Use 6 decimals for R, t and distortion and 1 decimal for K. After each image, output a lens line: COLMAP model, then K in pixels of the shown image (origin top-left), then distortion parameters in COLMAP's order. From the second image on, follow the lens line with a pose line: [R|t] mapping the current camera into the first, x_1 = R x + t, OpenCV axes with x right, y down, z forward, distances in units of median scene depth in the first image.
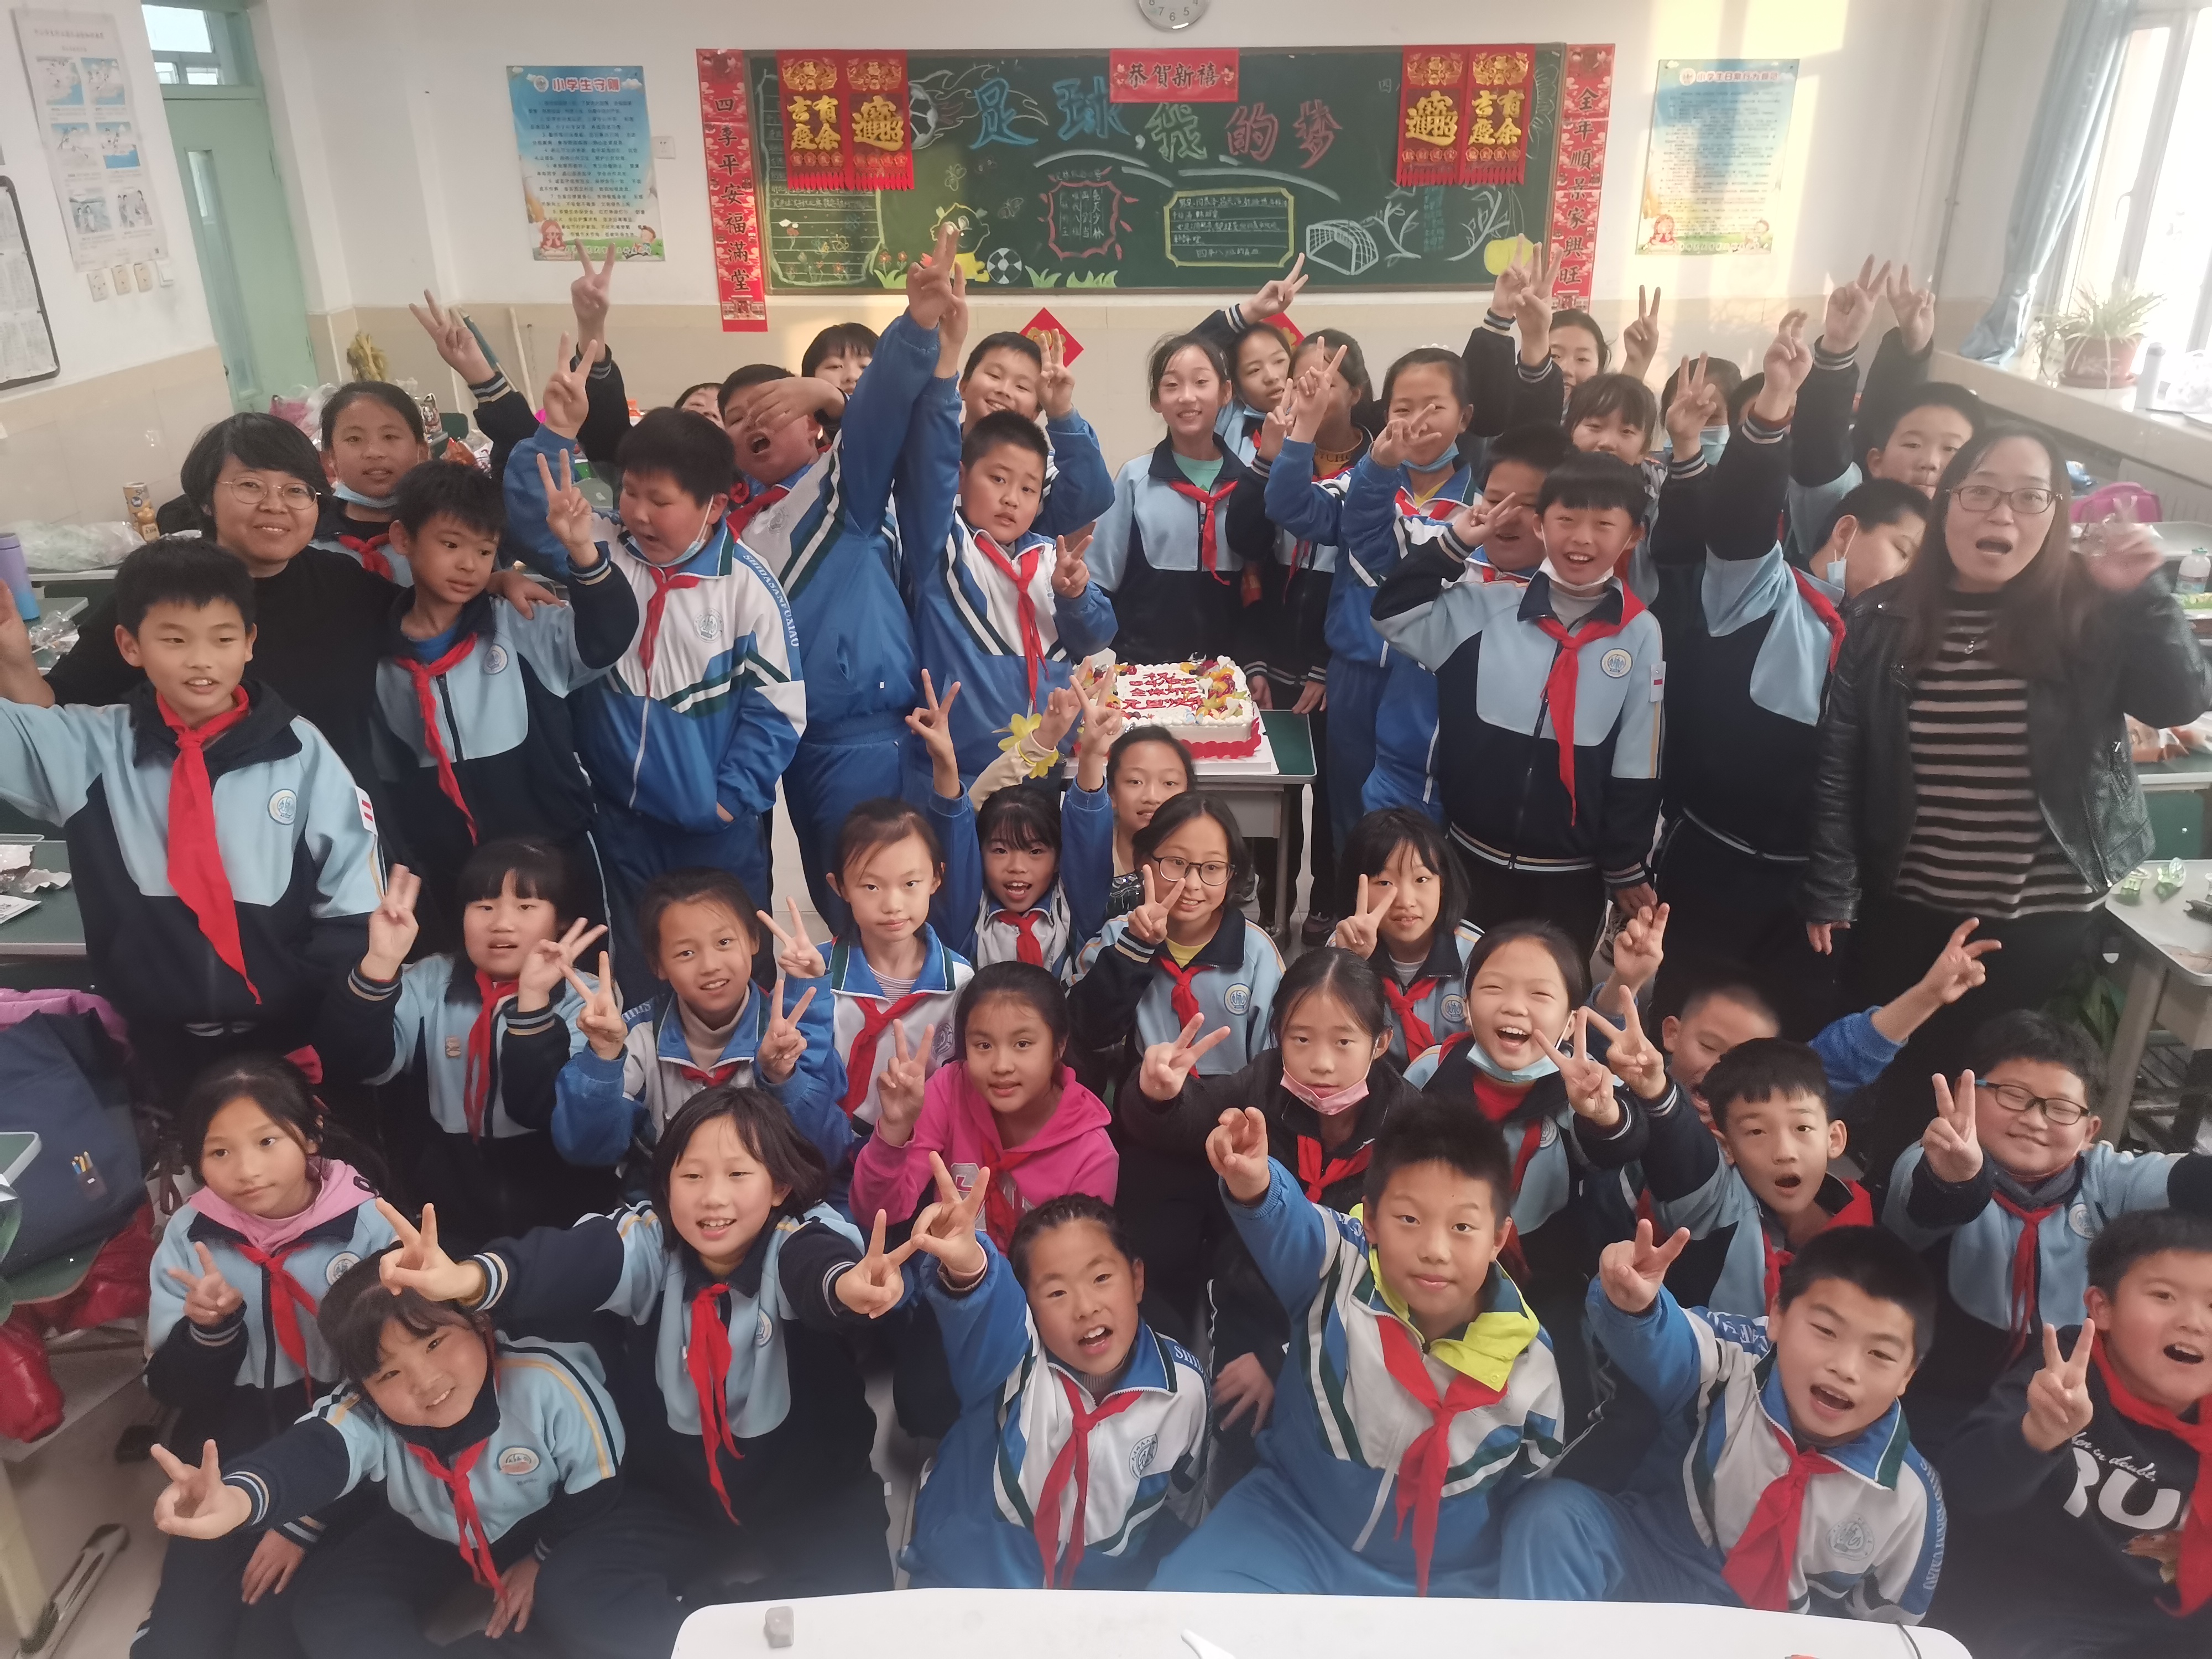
lens RADIAL K [[1655.0, 0, 1119.4], [0, 1655.0, 827.5], [0, 0, 1]] dist [0.108050, -0.146526]
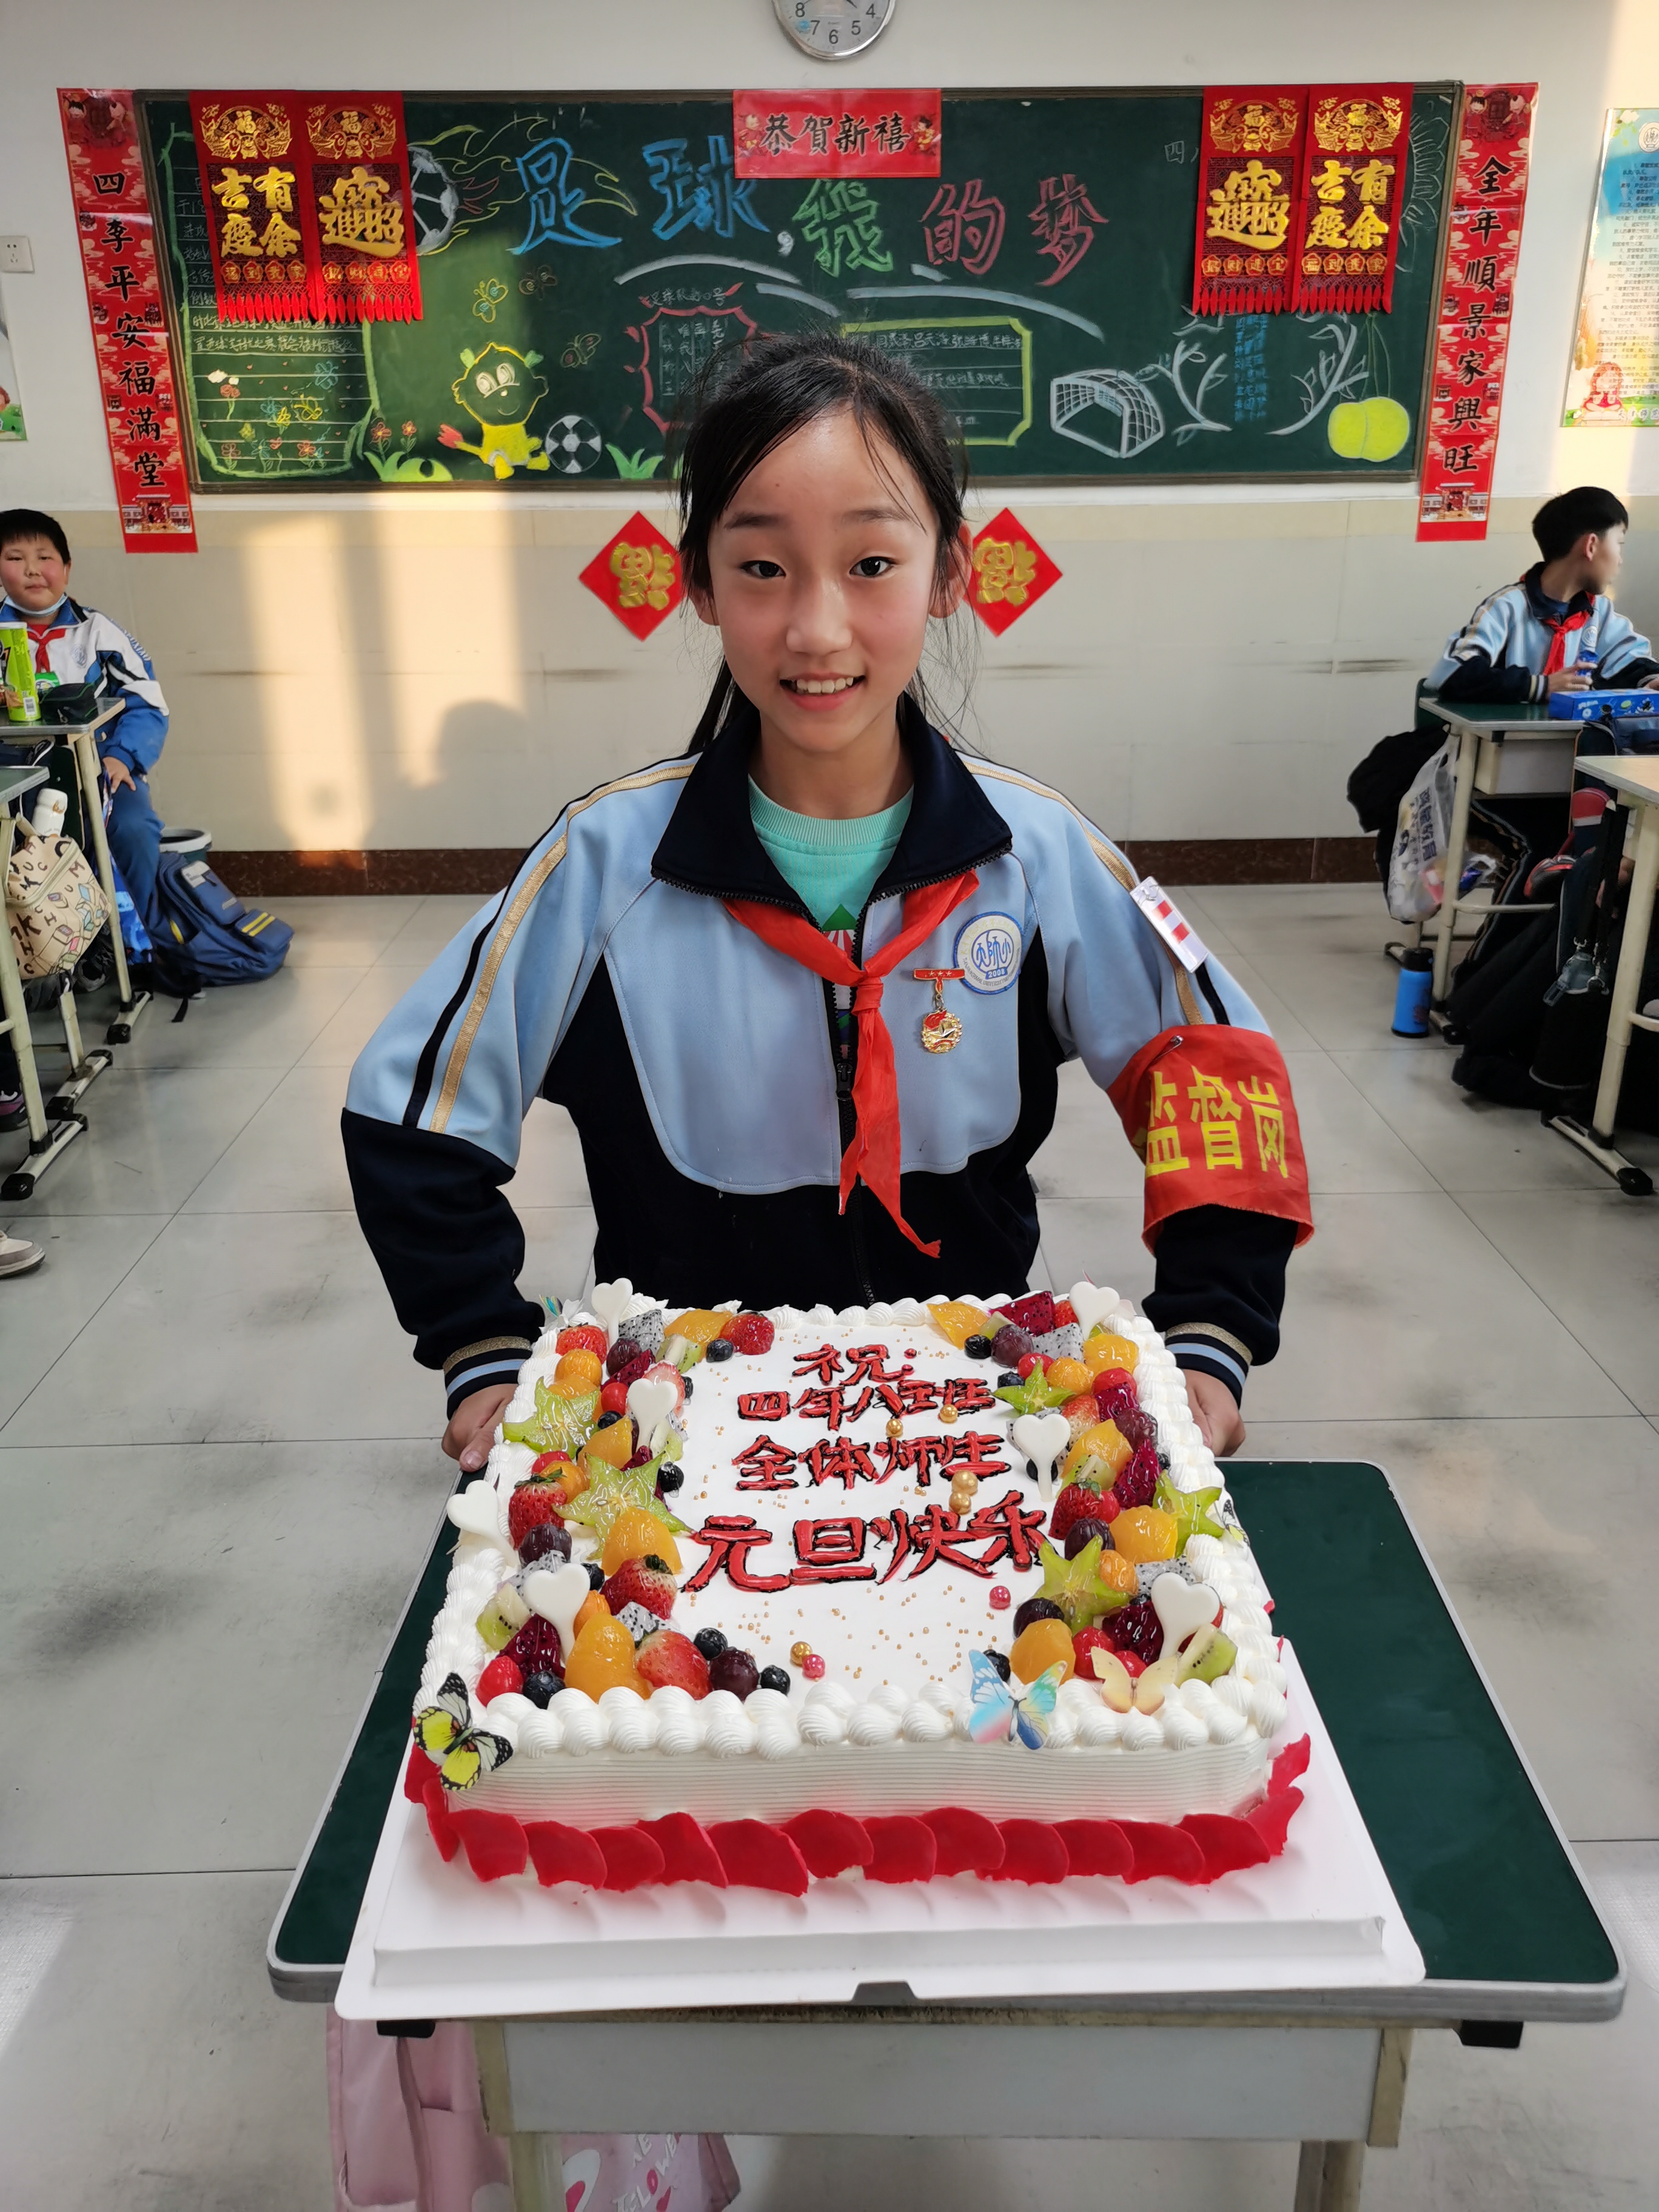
lens RADIAL K [[1702.8, 0, 845.7], [0, 1702.8, 1098.9], [0, 0, 1]] dist [0.049522, -0.052444]
pose [[0.999288, -0.016020, 0.034156, 0.007770], [0.017440, 0.998978, -0.041696, -0.063250], [-0.033453, 0.042262, 0.998546, 0.374467]]
